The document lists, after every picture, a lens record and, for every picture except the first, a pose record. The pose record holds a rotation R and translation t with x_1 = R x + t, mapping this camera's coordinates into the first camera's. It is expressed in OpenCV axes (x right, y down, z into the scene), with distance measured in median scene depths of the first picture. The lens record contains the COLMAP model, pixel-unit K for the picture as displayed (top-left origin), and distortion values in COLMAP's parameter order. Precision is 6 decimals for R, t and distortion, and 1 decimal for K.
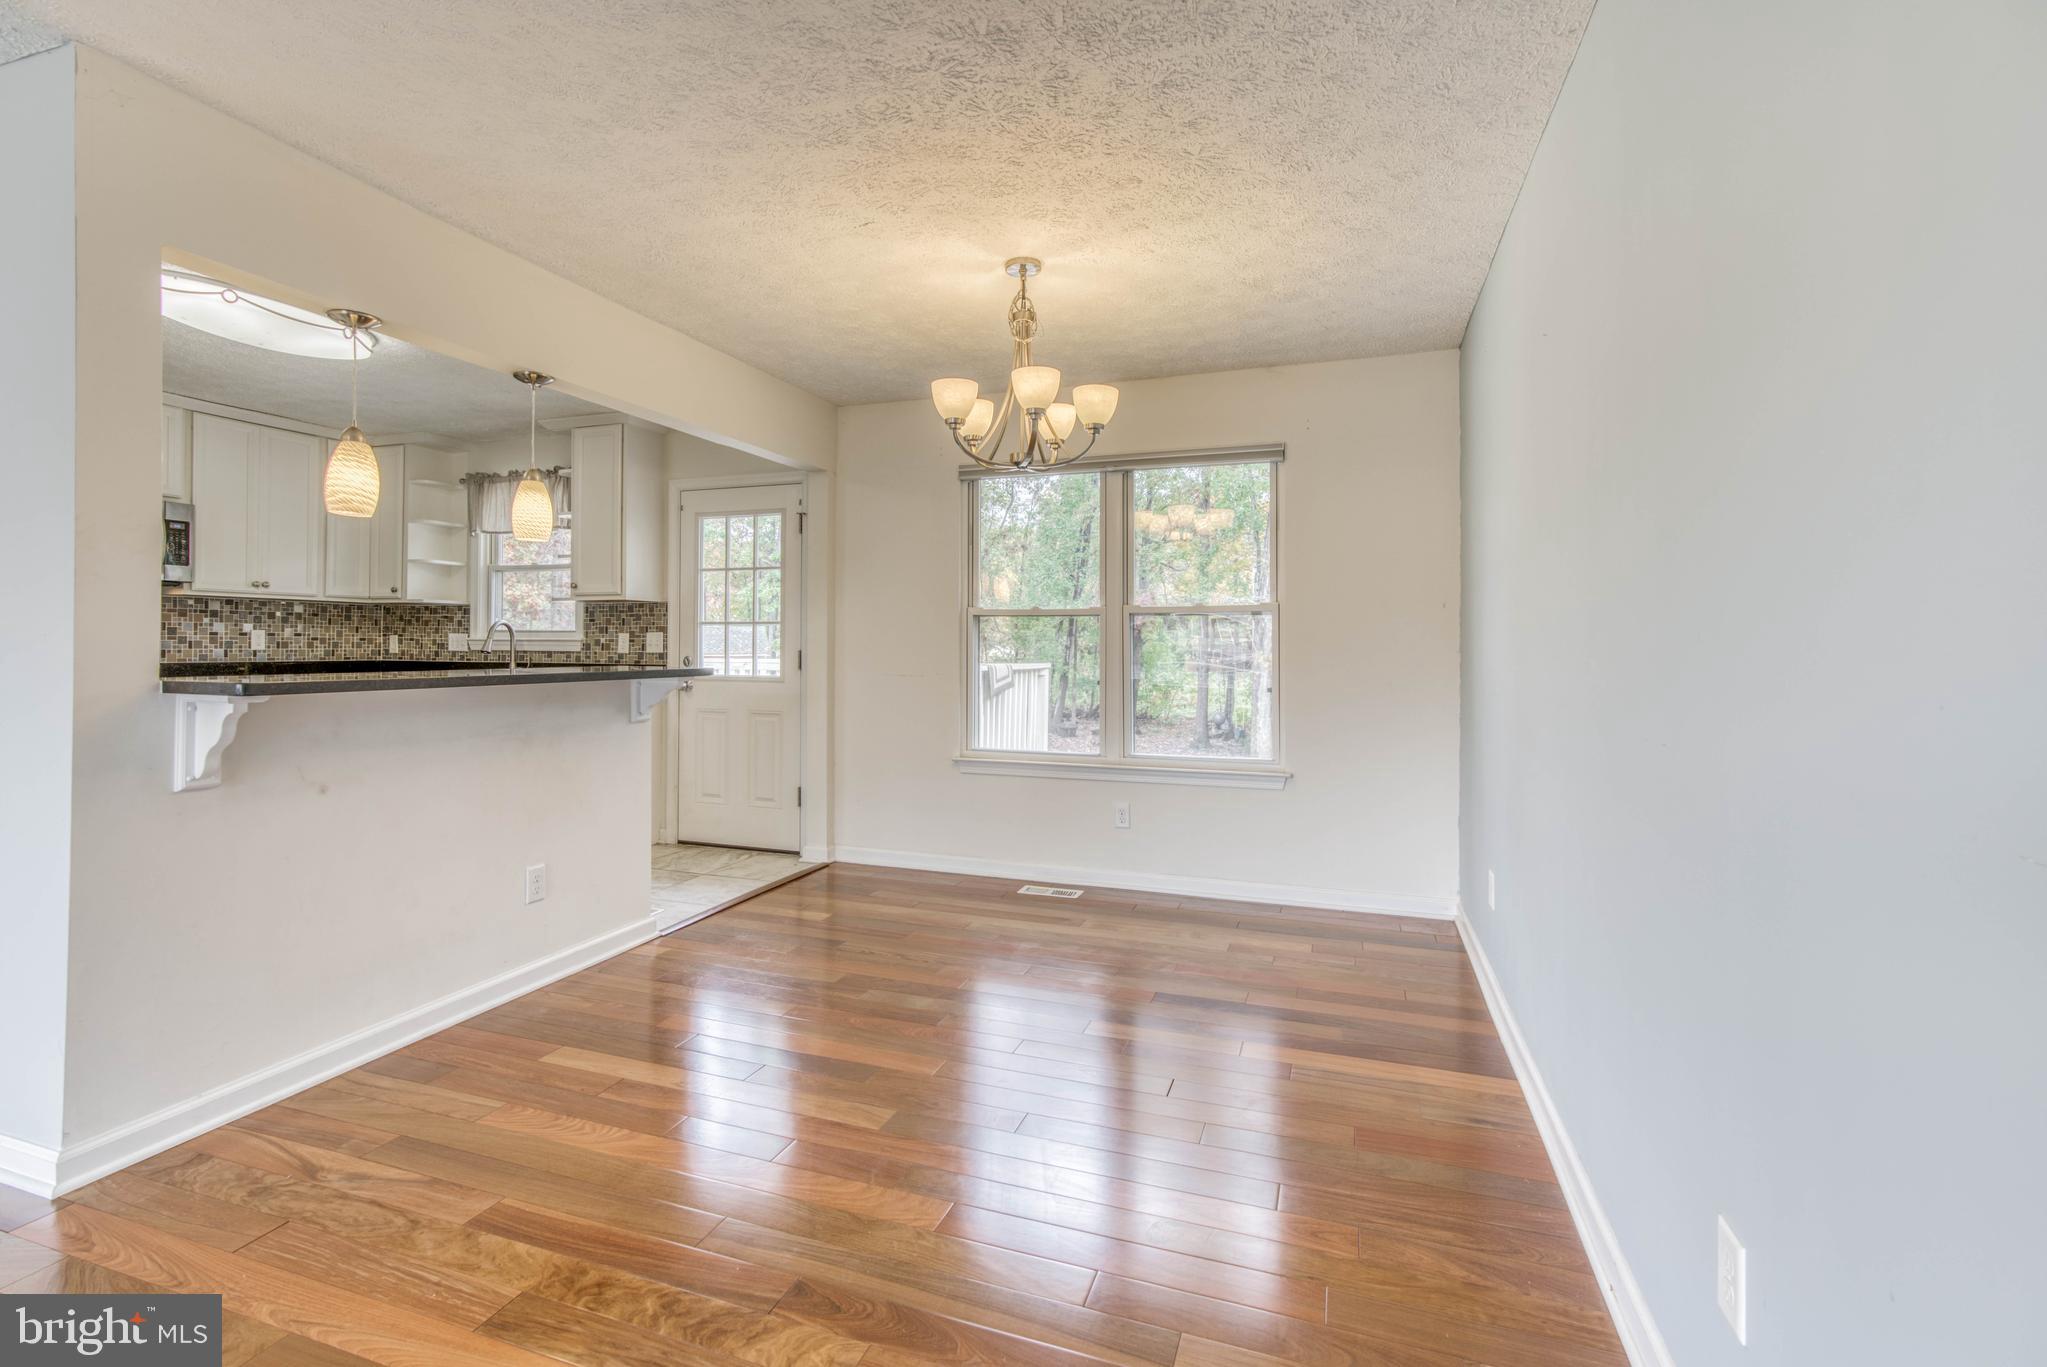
lens RADIAL K [[938.0, 0, 1006.6], [0, 938.0, 636.9], [0, 0, 1]] dist [-0.022366, 0.019421]
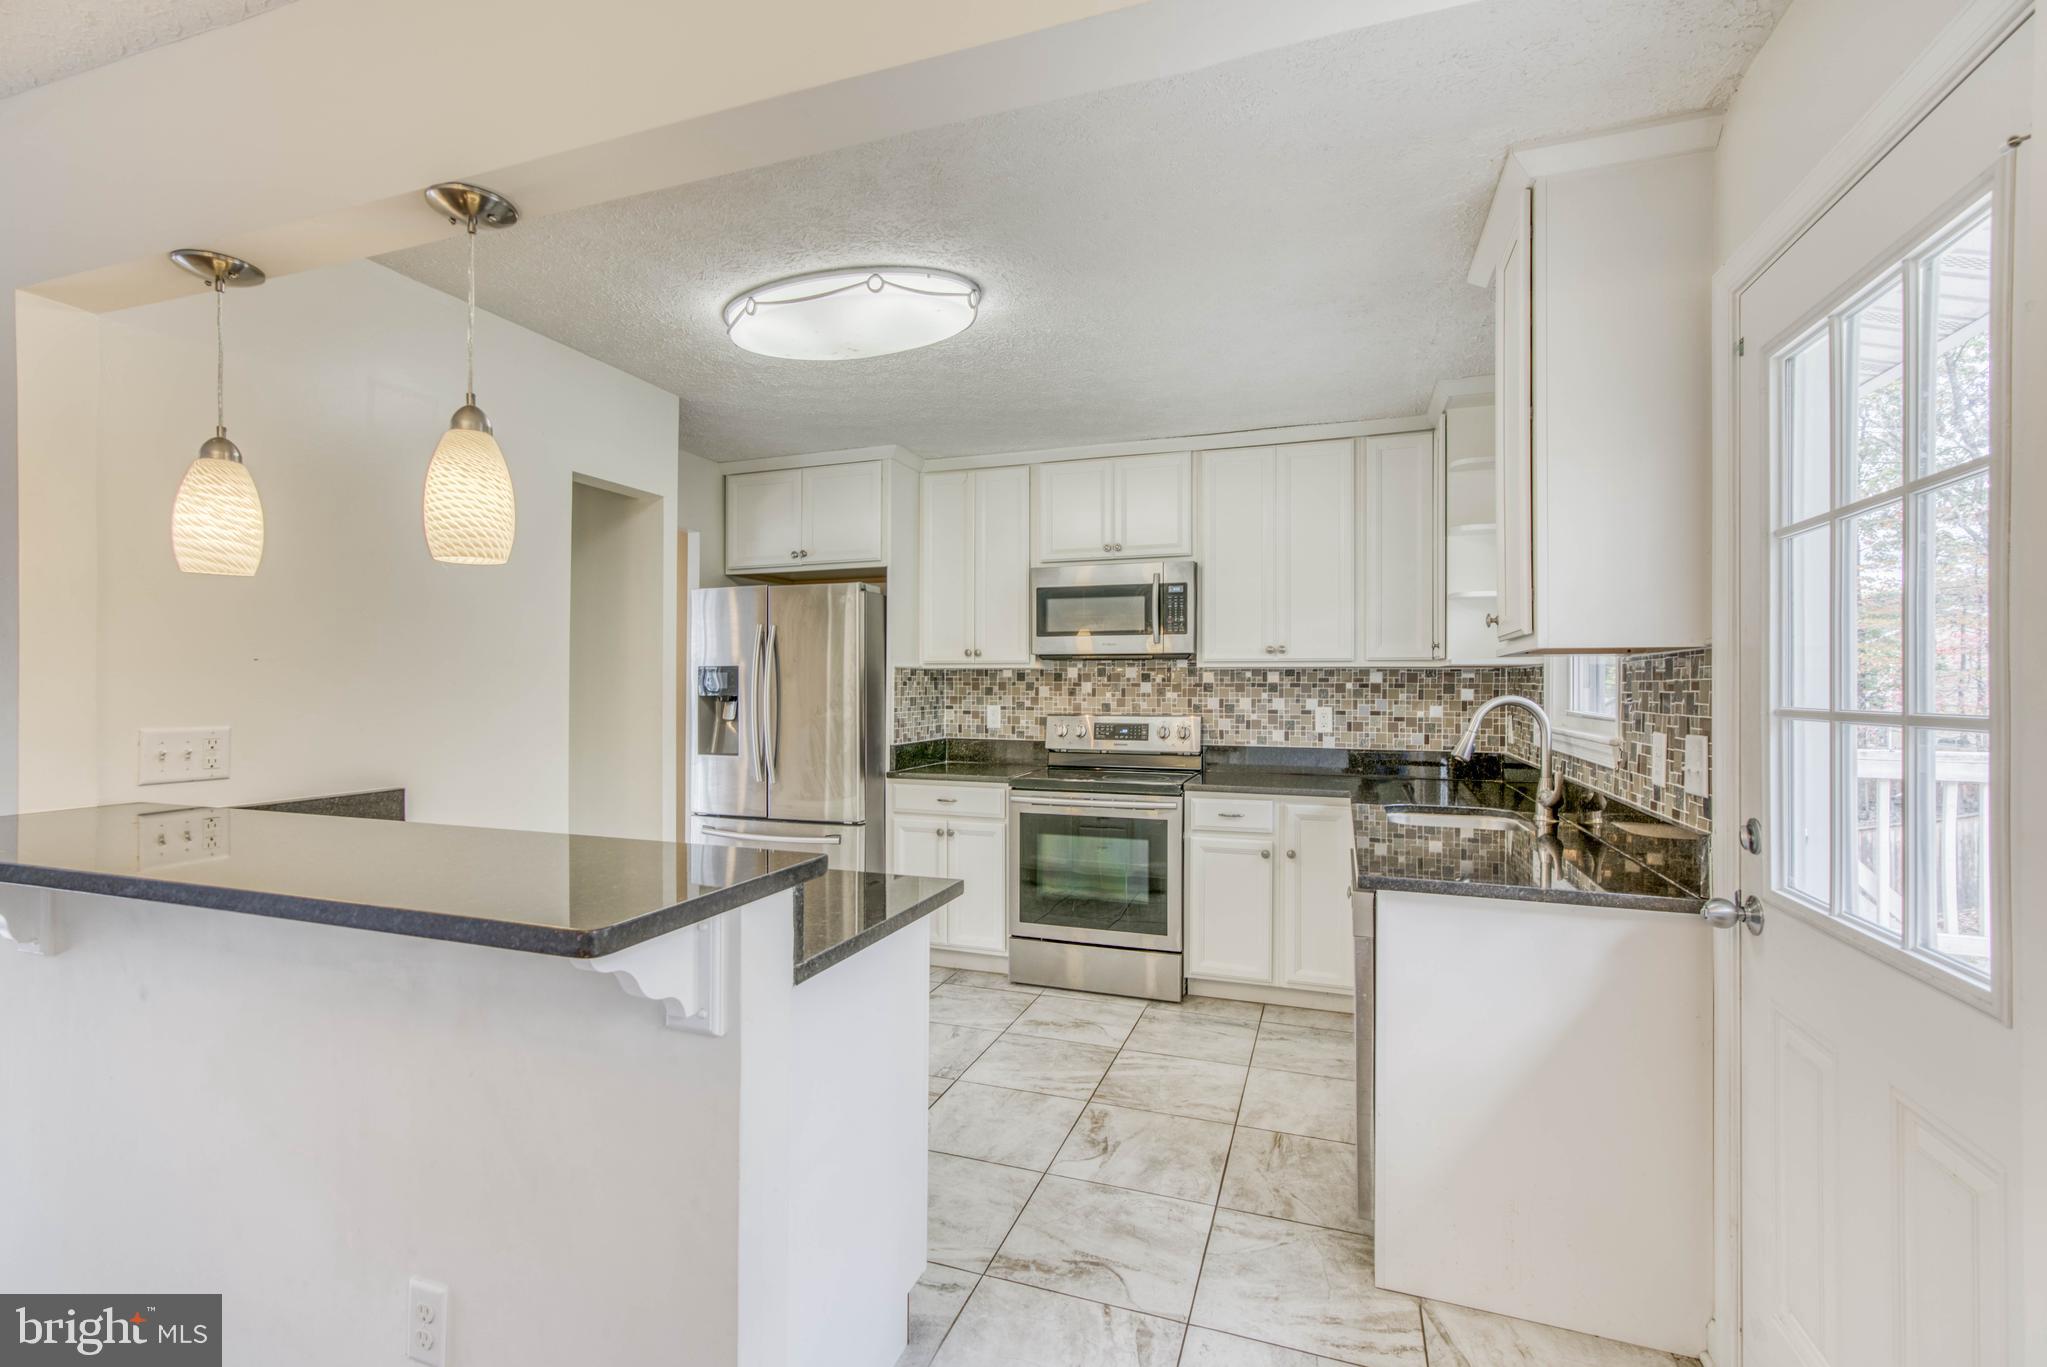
lens RADIAL K [[917.0, 0, 1004.2], [0, 917.0, 681.1], [0, 0, 1]] dist [-0.019960, 0.018338]
pose [[-0.007066, -0.008936, -0.999935, -0.039439], [0.005931, 0.999942, -0.008978, -0.026411], [0.999957, -0.005995, -0.007012, 0.815841]]
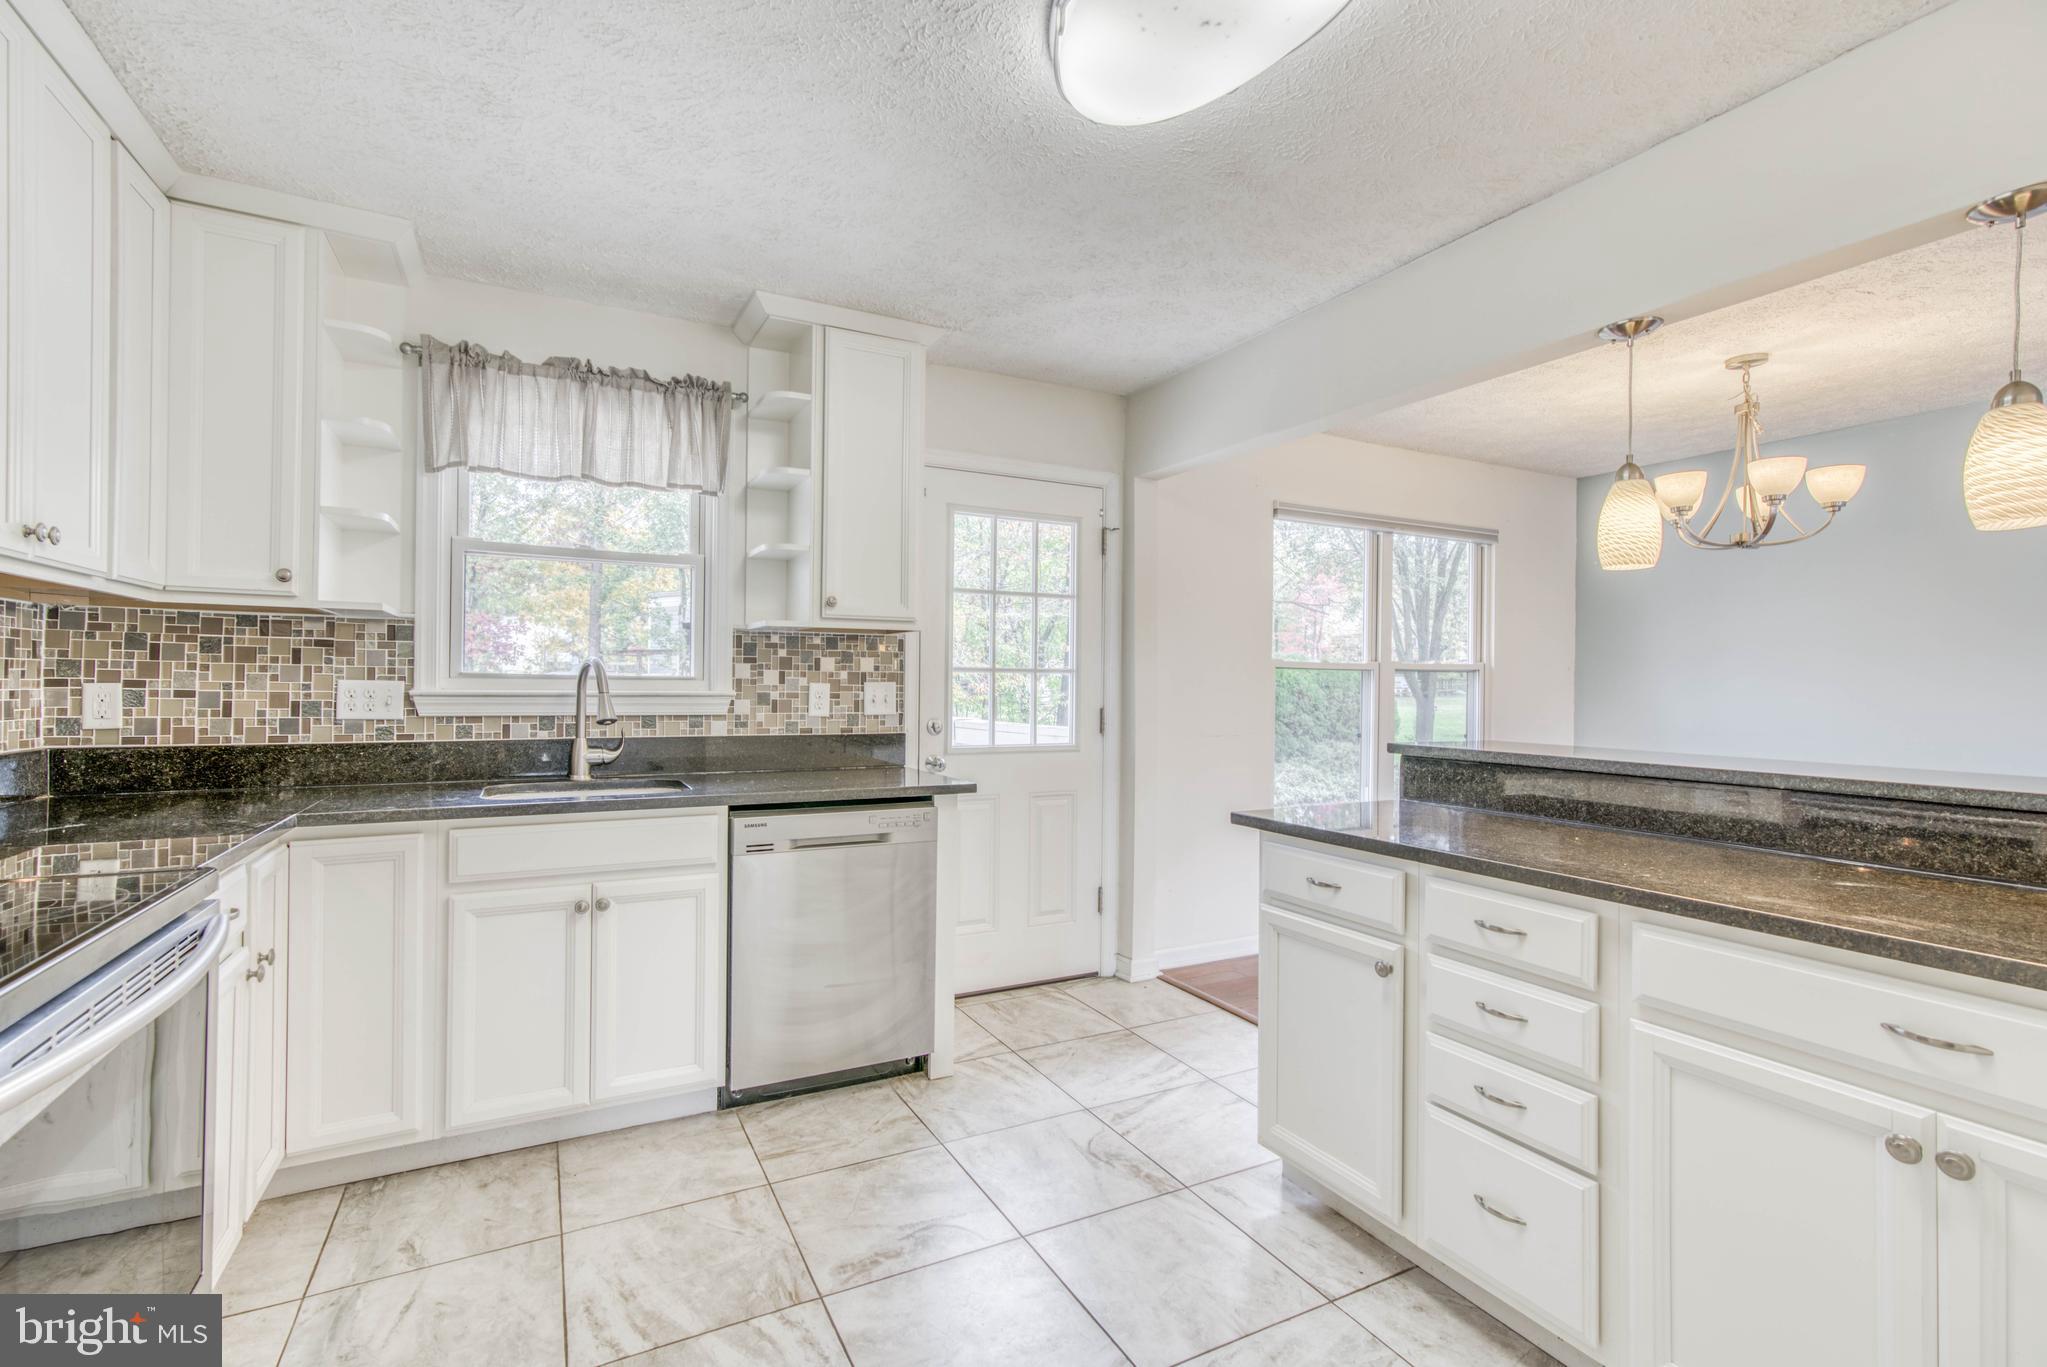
lens RADIAL K [[911.7, 0, 1004.9], [0, 911.7, 675.5], [0, 0, 1]] dist [-0.022810, 0.018043]
pose [[0.684088, 0.006288, 0.729372, -0.838976], [-0.012308, 0.999920, 0.002924, -0.013369], [-0.729295, -0.010977, 0.684111, 0.566467]]
